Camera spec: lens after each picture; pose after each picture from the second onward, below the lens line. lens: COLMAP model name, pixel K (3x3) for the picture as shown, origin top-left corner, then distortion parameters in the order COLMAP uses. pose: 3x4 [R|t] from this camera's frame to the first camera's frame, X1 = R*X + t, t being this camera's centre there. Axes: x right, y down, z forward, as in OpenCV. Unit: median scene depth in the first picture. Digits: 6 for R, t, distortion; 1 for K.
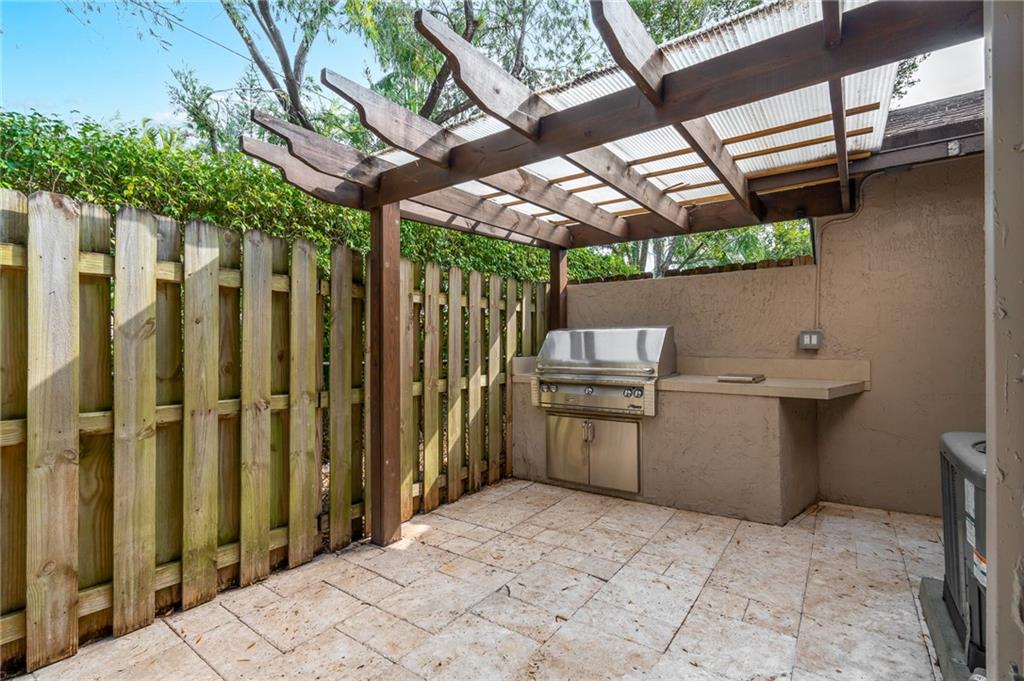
lens RADIAL K [[460.1, 0, 514.9], [0, 460.1, 344.2], [0, 0, 1]] dist [-0.001472, 0.000231]
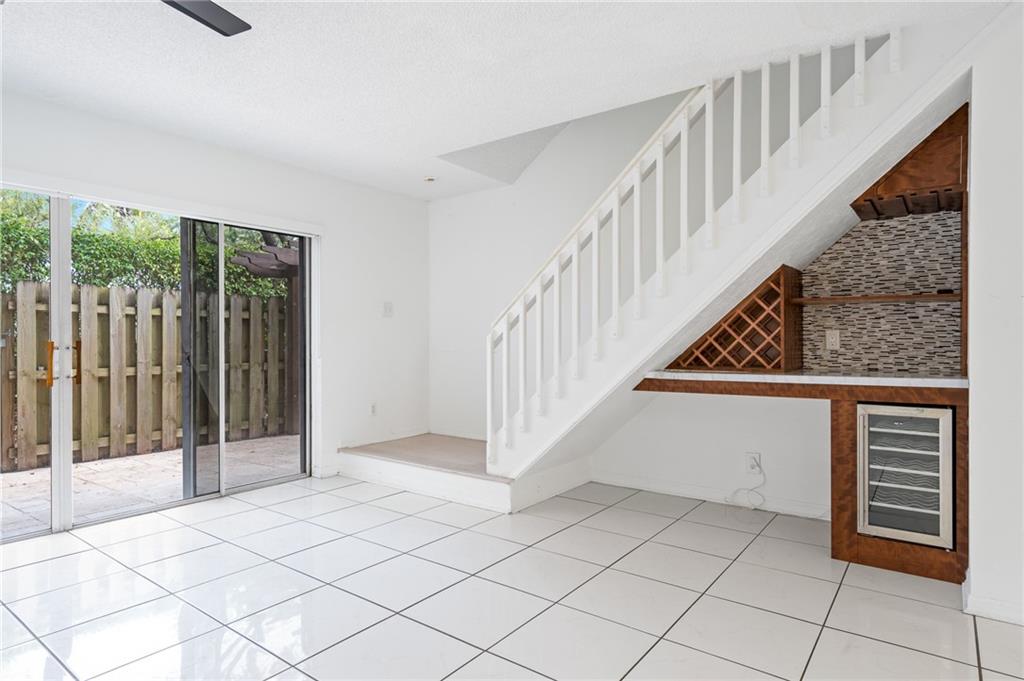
lens RADIAL K [[570.7, 0, 512.0], [0, 570.7, 340.5], [0, 0, 1]] dist [0.003876, 0.001089]
pose [[0.999830, -0.001575, -0.018355, 0.762794], [0.001521, 0.999994, -0.002948, 0.006947], [0.018360, 0.002919, 0.999827, -1.598737]]
